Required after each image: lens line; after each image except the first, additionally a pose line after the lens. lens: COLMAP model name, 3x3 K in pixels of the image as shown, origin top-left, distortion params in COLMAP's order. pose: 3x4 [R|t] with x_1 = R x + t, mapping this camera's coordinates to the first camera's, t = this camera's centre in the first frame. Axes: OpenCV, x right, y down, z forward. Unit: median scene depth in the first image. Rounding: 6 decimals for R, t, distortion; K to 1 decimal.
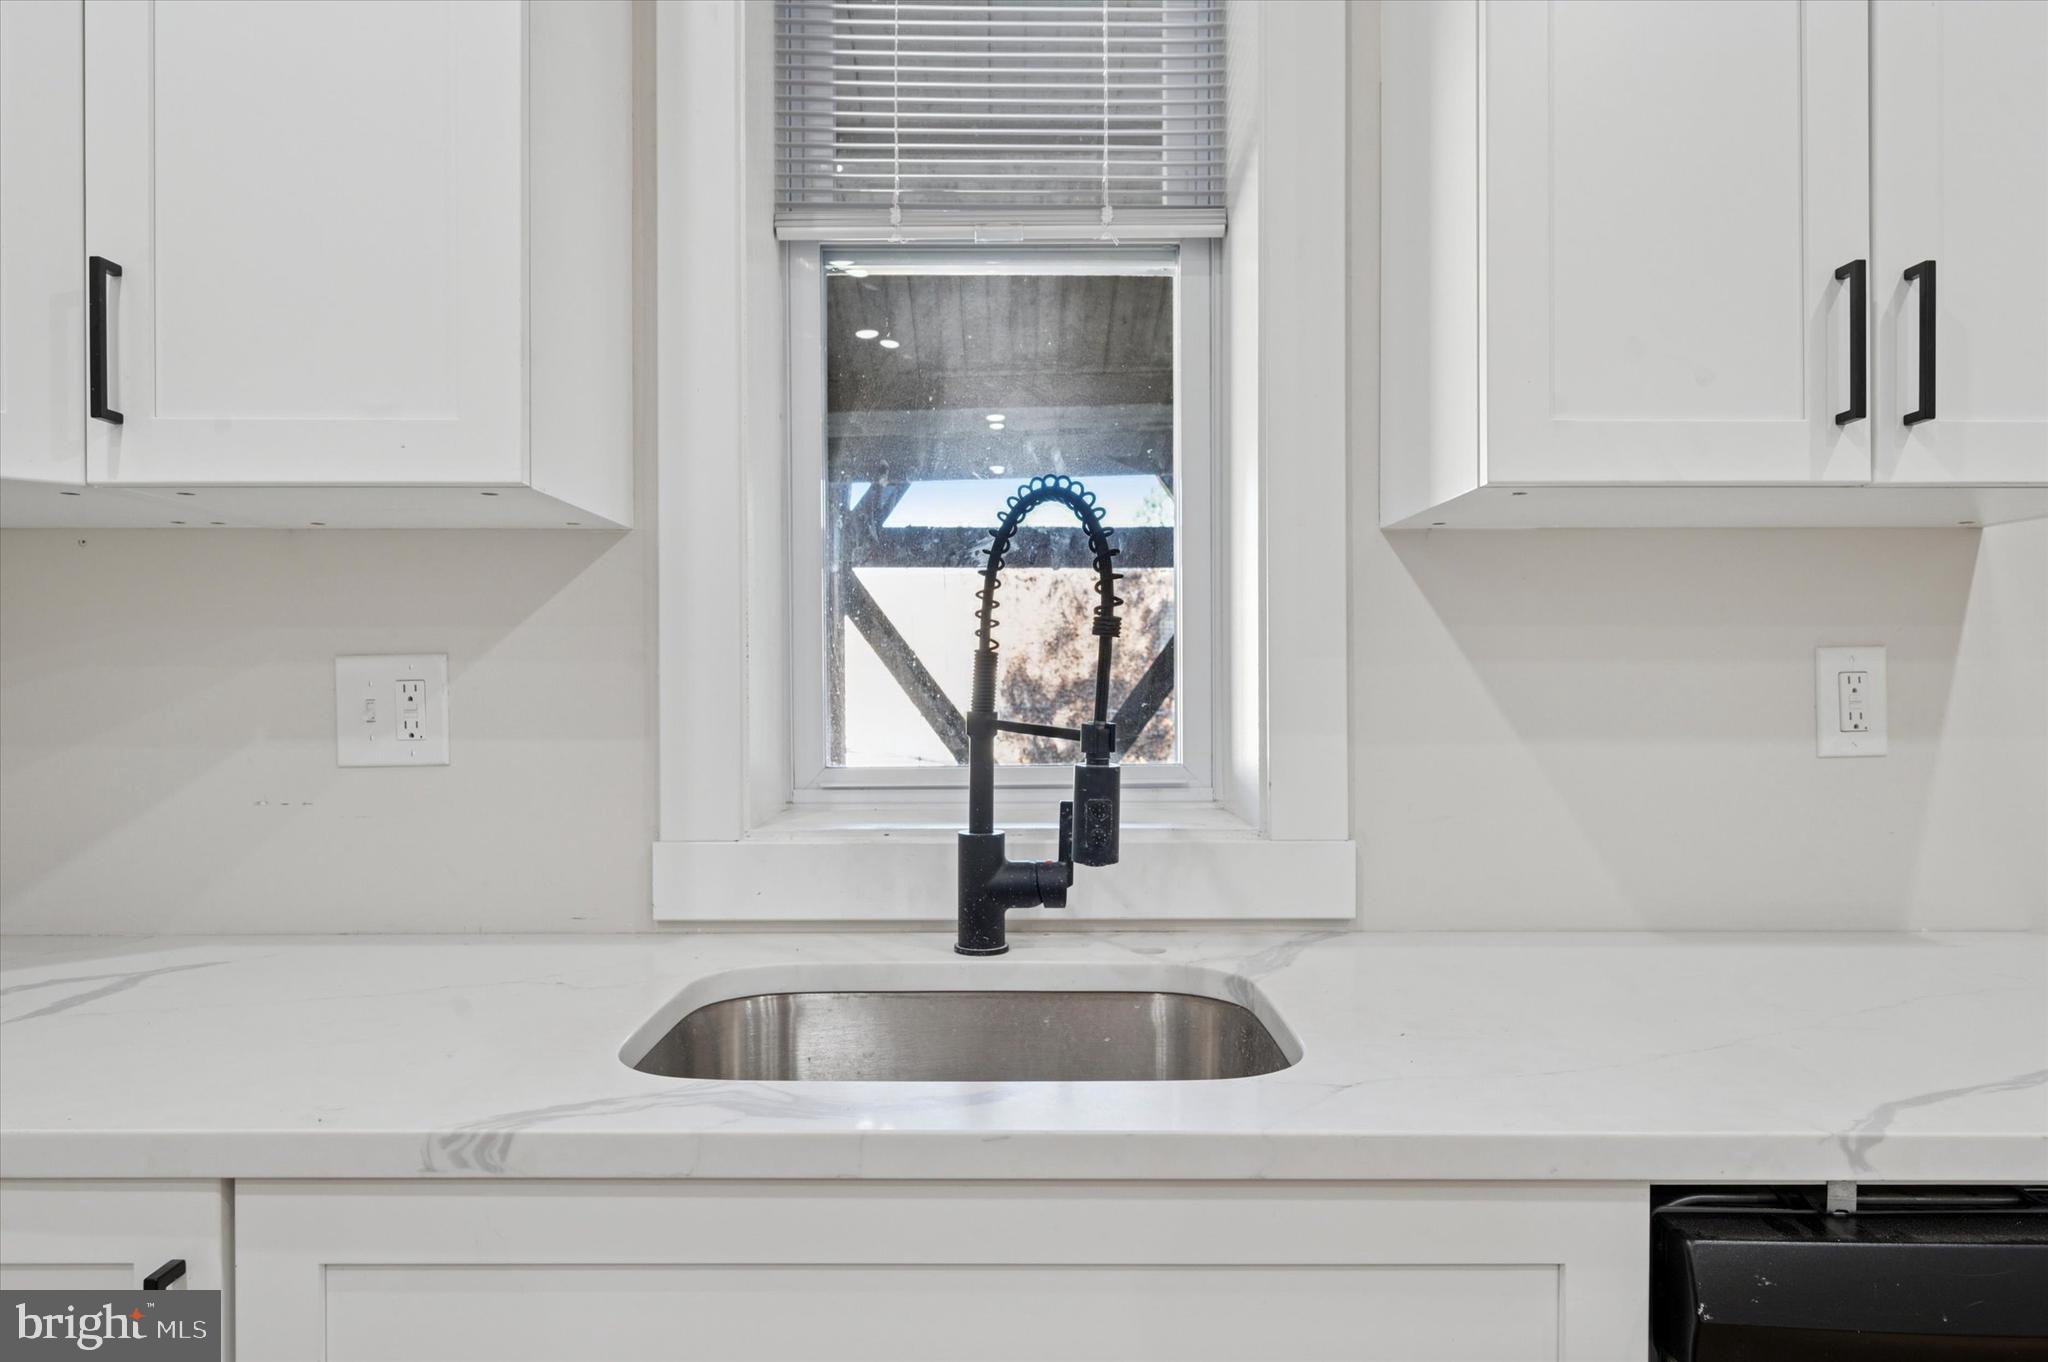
lens RADIAL K [[1289.4, 0, 1024.0], [0, 1289.4, 681.0], [0, 0, 1]] dist [-0.000465, -0.000052]
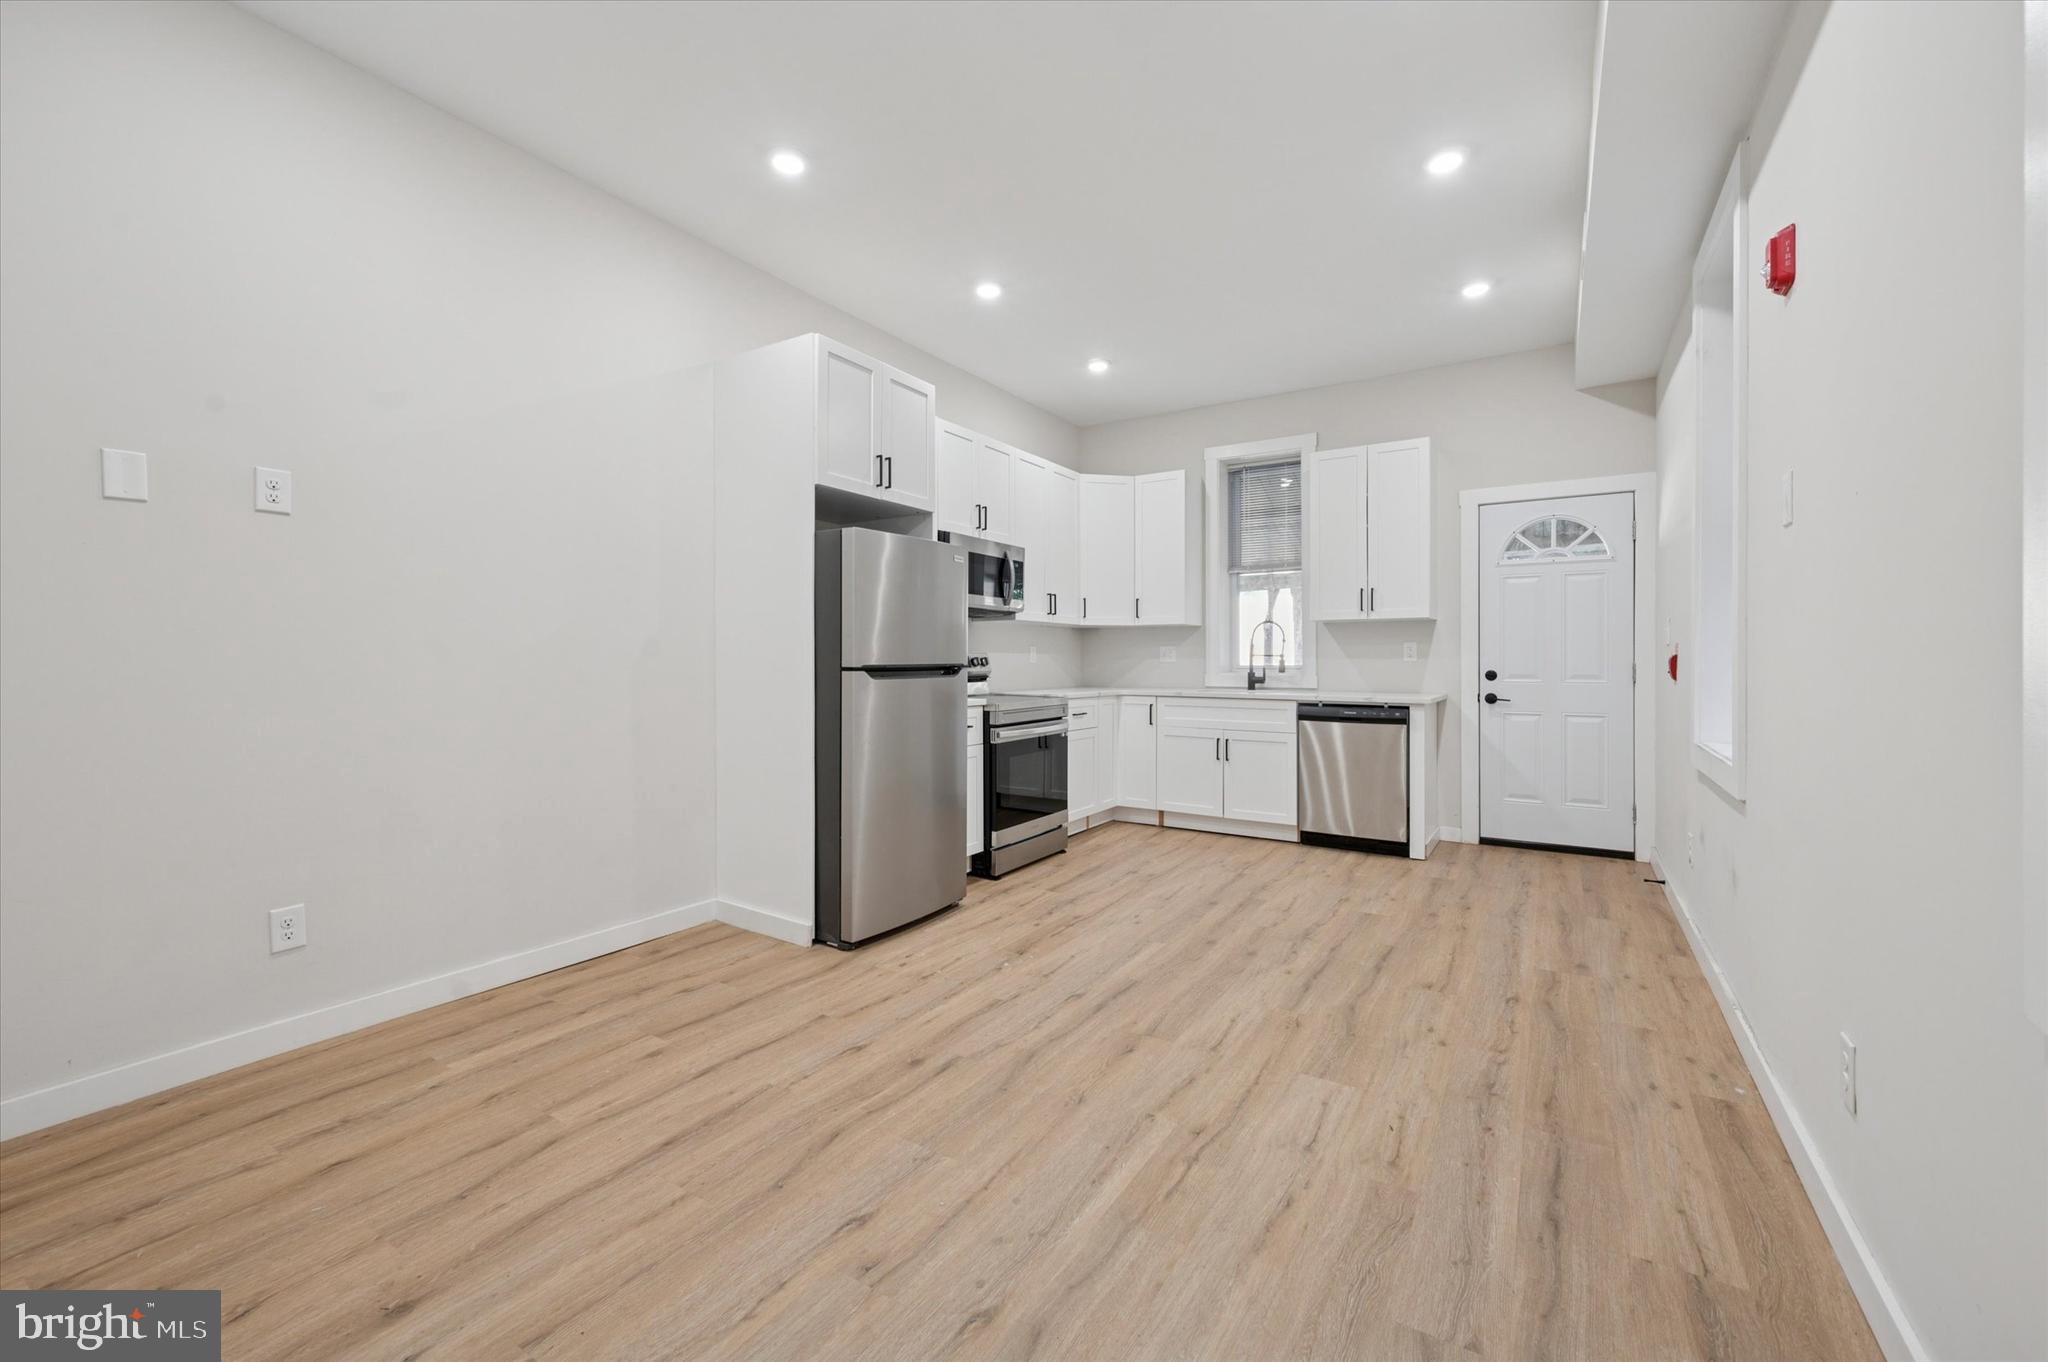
lens RADIAL K [[835.4, 0, 1023.4], [0, 835.4, 663.3], [0, 0, 1]] dist [0.002552, 0.000316]
pose [[0.831591, 0.003067, -0.555380, 1.277211], [-0.004238, 0.999991, -0.000824, 0.075896], [0.555372, 0.003039, 0.831597, -2.977967]]
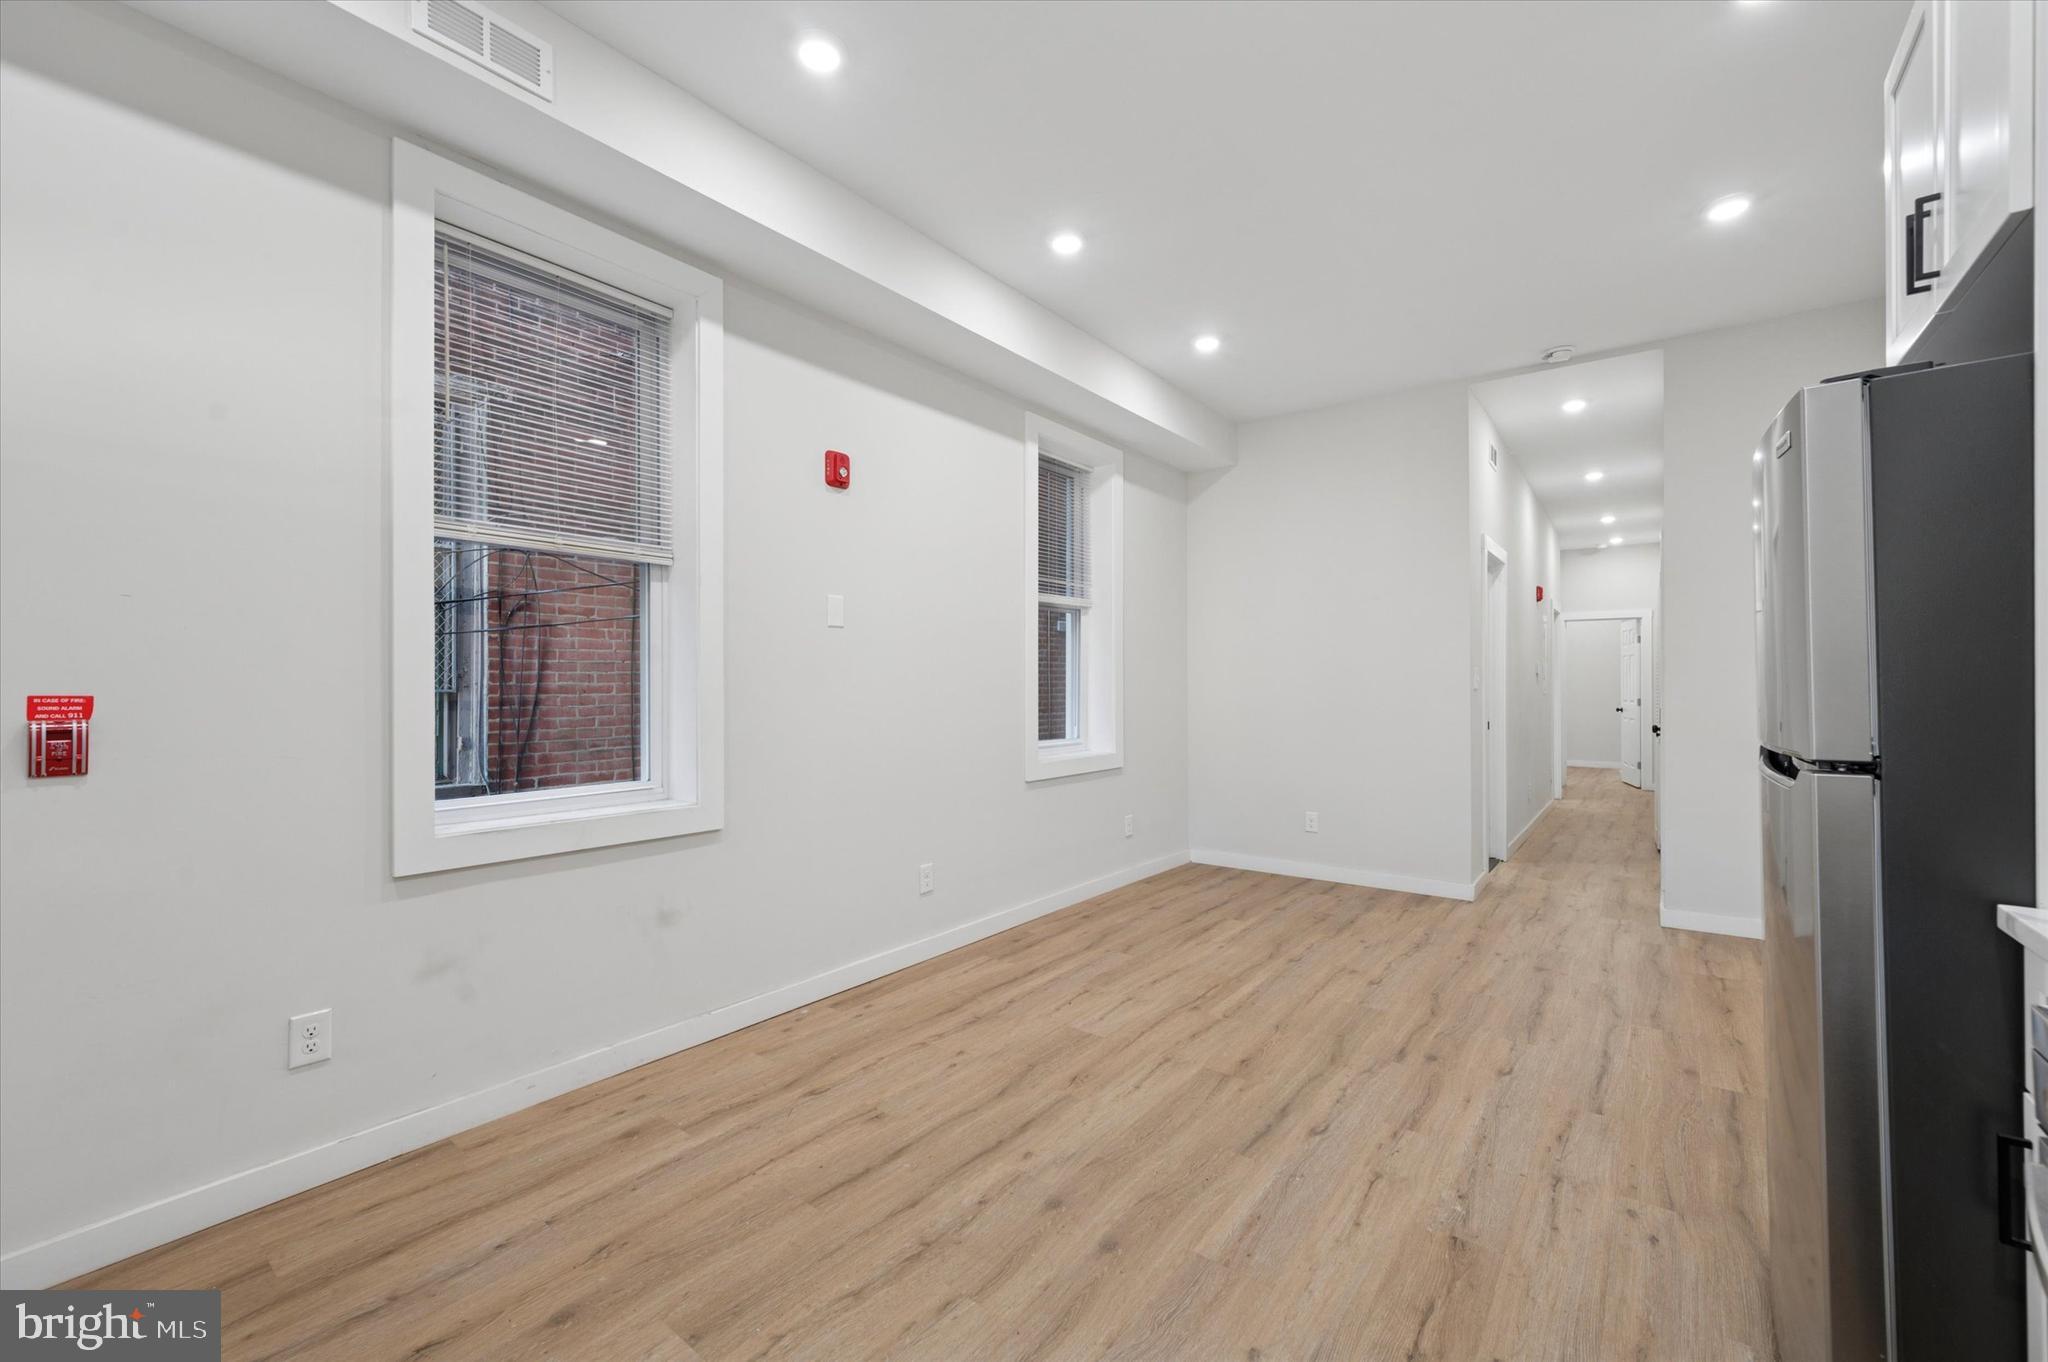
lens RADIAL K [[824.0, 0, 1025.2], [0, 824.0, 684.2], [0, 0, 1]] dist [0.000728, 0.000233]
pose [[-0.776098, 0.004305, 0.630598, -0.290069], [0.009280, 0.999946, 0.004594, -0.006978], [-0.630544, 0.009417, -0.776096, 0.331320]]
